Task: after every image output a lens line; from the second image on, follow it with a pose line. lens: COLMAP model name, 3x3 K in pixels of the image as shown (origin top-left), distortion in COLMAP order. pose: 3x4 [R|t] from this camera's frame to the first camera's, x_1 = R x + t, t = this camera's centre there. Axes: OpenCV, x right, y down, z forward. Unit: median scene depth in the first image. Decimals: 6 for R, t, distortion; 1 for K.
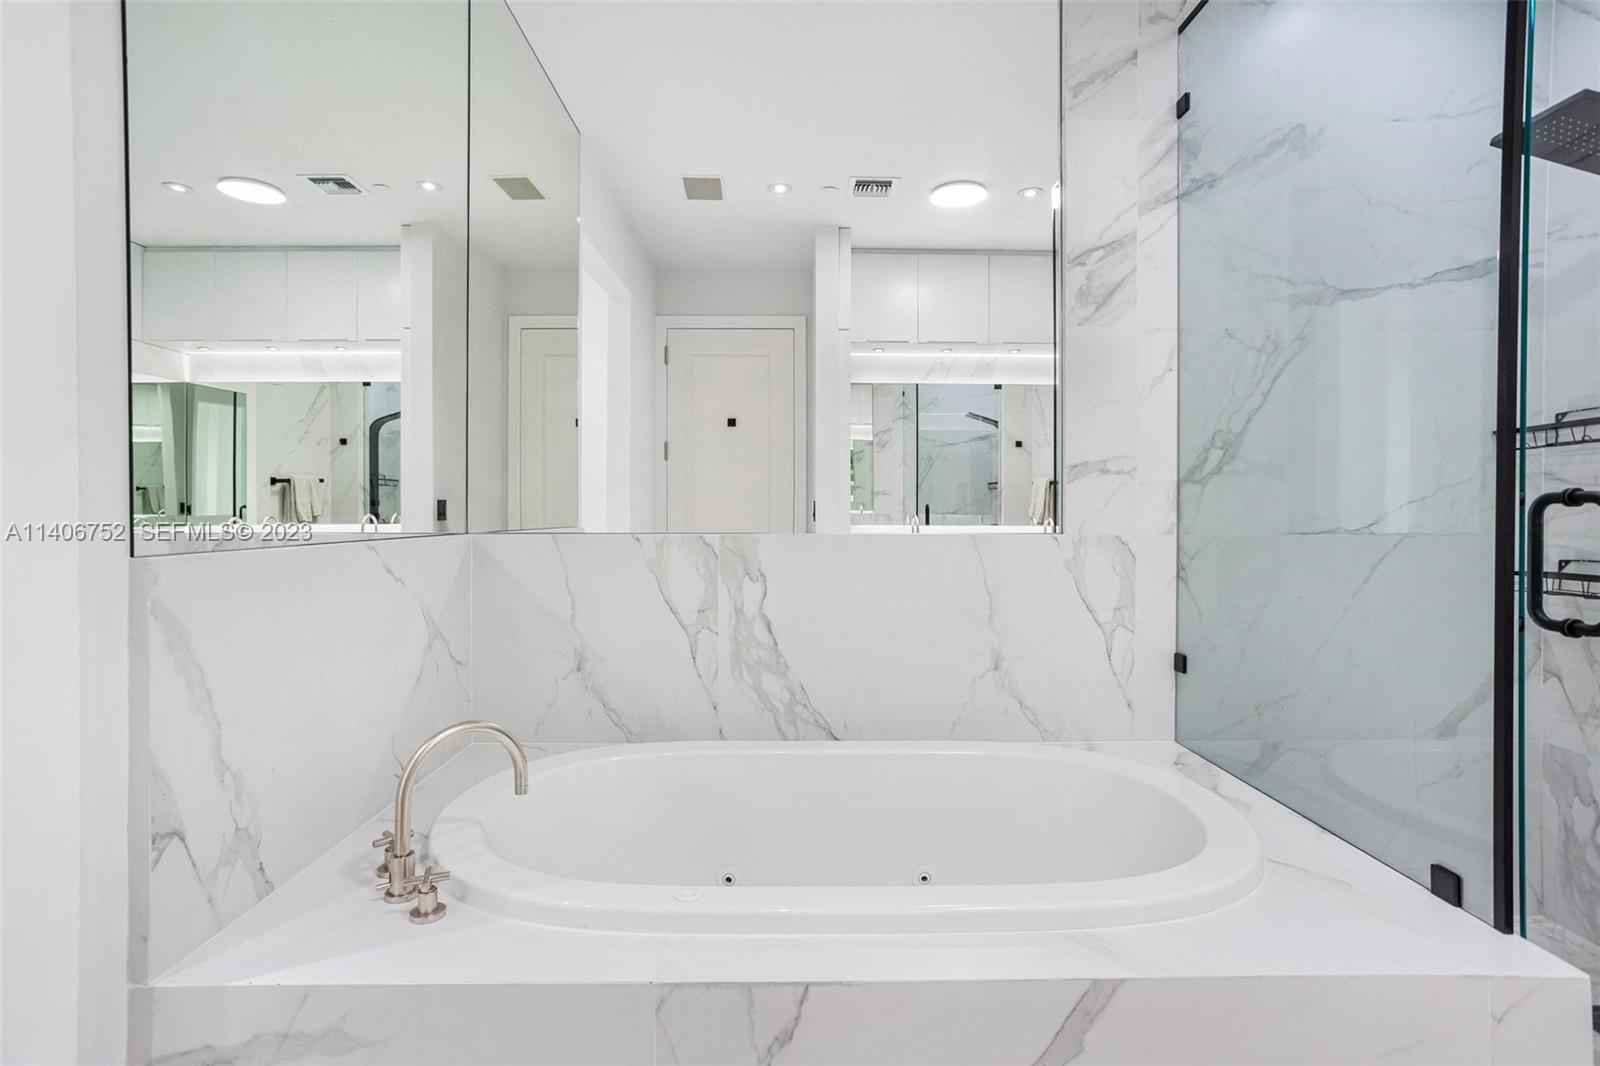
lens RADIAL K [[768.1, 0, 796.4], [0, 768.1, 524.8], [0, 0, 1]] dist [-0.002563, 0.000971]
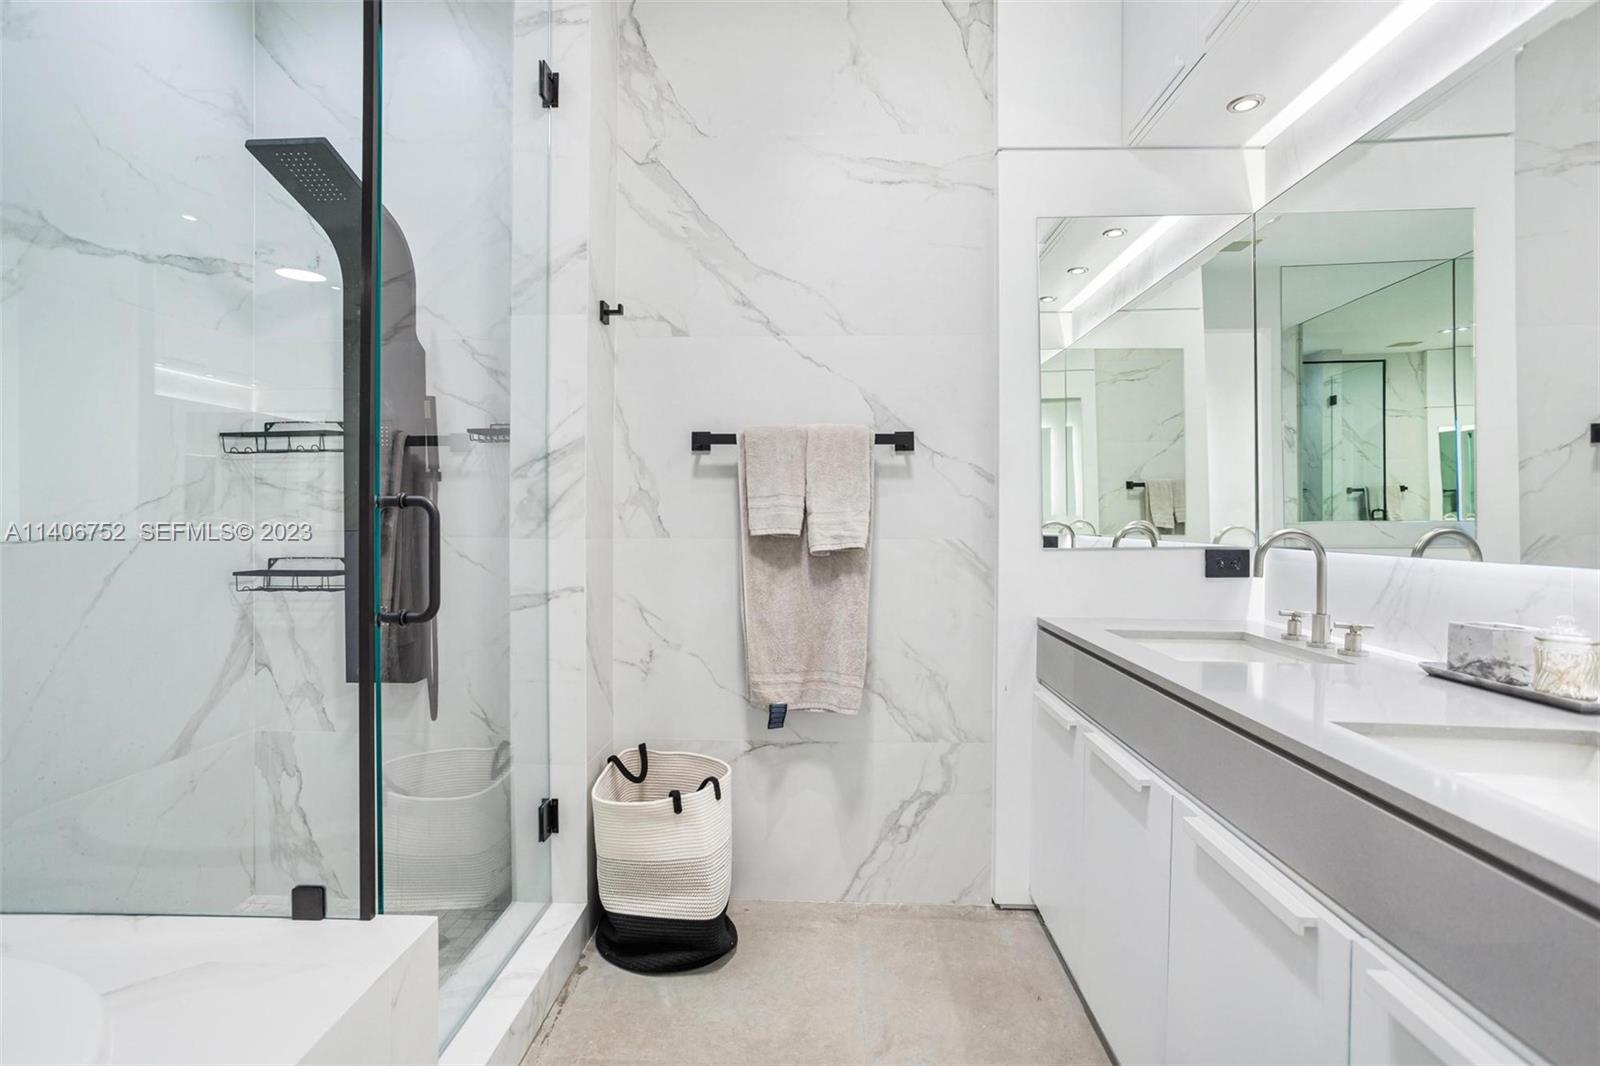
lens RADIAL K [[768.1, 0, 794.7], [0, 768.1, 519.7], [0, 0, 1]] dist [-0.002563, 0.000971]
pose [[0.056885, -0.004269, 0.998372, -0.044466], [0.013010, 0.999909, 0.003535, -0.003047], [-0.998296, 0.012788, 0.056935, 0.200715]]
